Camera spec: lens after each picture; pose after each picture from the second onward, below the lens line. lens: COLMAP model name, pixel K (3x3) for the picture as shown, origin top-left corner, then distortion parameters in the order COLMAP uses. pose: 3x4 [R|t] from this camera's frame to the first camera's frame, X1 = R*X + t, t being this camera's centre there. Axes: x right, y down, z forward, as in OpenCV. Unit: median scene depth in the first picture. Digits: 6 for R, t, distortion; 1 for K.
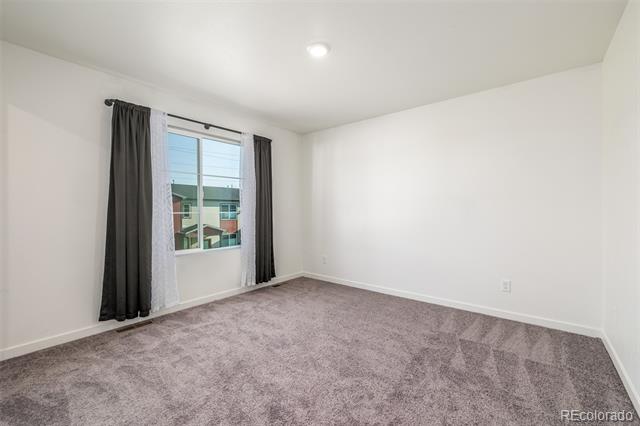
lens RADIAL K [[269.8, 0, 321.9], [0, 269.8, 211.6], [0, 0, 1]] dist [0.001981, 0.000132]
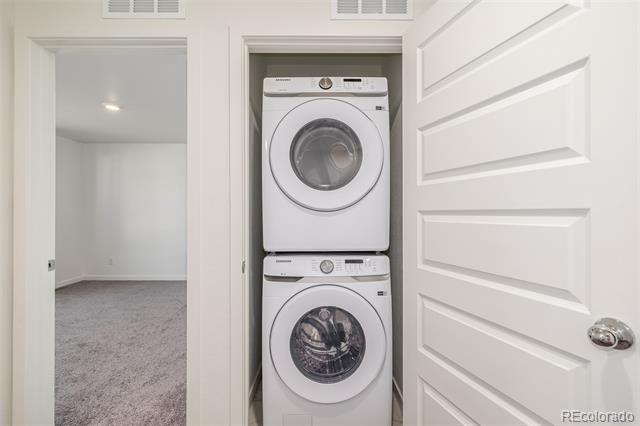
lens RADIAL K [[269.8, 0, 321.9], [0, 269.8, 211.6], [0, 0, 1]] dist [0.001981, 0.000132]
pose [[0.765245, 0.004638, 0.643723, -0.054169], [0.000347, 0.999971, -0.007618, -0.022950], [-0.643739, 0.006053, 0.765221, -0.517010]]
